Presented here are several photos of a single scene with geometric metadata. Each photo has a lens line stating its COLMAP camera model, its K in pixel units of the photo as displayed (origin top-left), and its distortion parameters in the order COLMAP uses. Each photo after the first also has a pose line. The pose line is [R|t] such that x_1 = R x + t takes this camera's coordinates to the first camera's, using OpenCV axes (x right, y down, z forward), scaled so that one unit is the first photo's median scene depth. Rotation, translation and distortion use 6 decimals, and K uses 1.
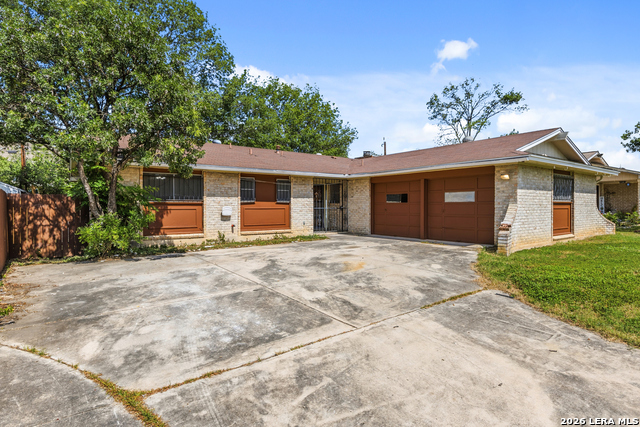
lens RADIAL K [[328.6, 0, 330.8], [0, 328.6, 201.5], [0, 0, 1]] dist [0.001928, -0.000464]
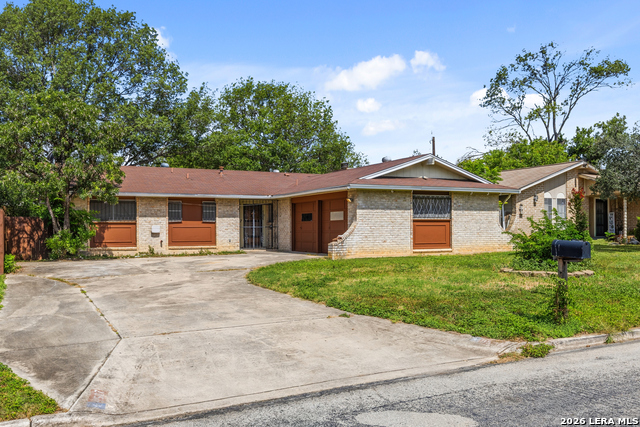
lens RADIAL K [[528.1, 0, 318.5], [0, 528.1, 218.0], [0, 0, 1]] dist [0.037474, 0.016431]
pose [[0.984006, -0.006832, -0.178007, 0.628260], [0.005250, 0.999942, -0.009357, 0.010314], [0.178061, 0.008272, 0.983985, -0.829095]]
